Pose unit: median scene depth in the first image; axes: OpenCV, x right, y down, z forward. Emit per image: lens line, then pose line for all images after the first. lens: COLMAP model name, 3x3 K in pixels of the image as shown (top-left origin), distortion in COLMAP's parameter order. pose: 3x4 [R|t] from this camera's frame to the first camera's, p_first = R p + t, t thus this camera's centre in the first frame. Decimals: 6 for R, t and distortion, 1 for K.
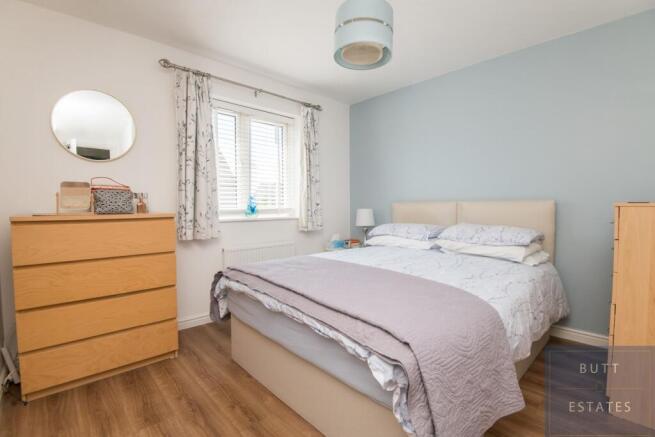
lens RADIAL K [[310.7, 0, 329.7], [0, 310.7, 204.3], [0, 0, 1]] dist [-0.002251, -0.000454]
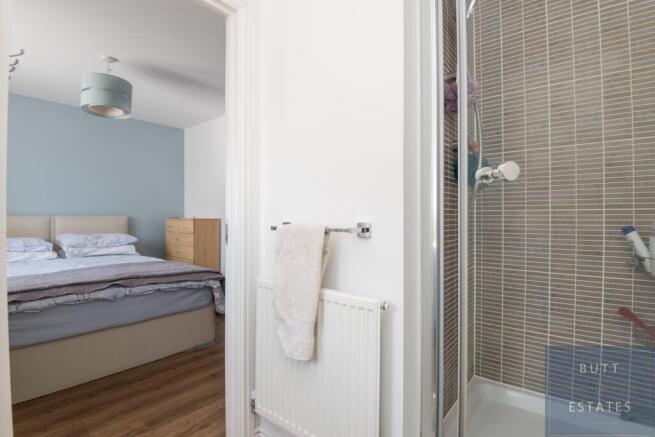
lens RADIAL K [[315.4, 0, 328.6], [0, 315.4, 212.7], [0, 0, 1]] dist [-0.003252, -0.001108]
pose [[-0.160599, 0.019208, 0.986833, -1.054506], [-0.002839, 0.999798, -0.019922, -0.000490], [-0.987016, -0.006002, -0.160512, 0.221216]]
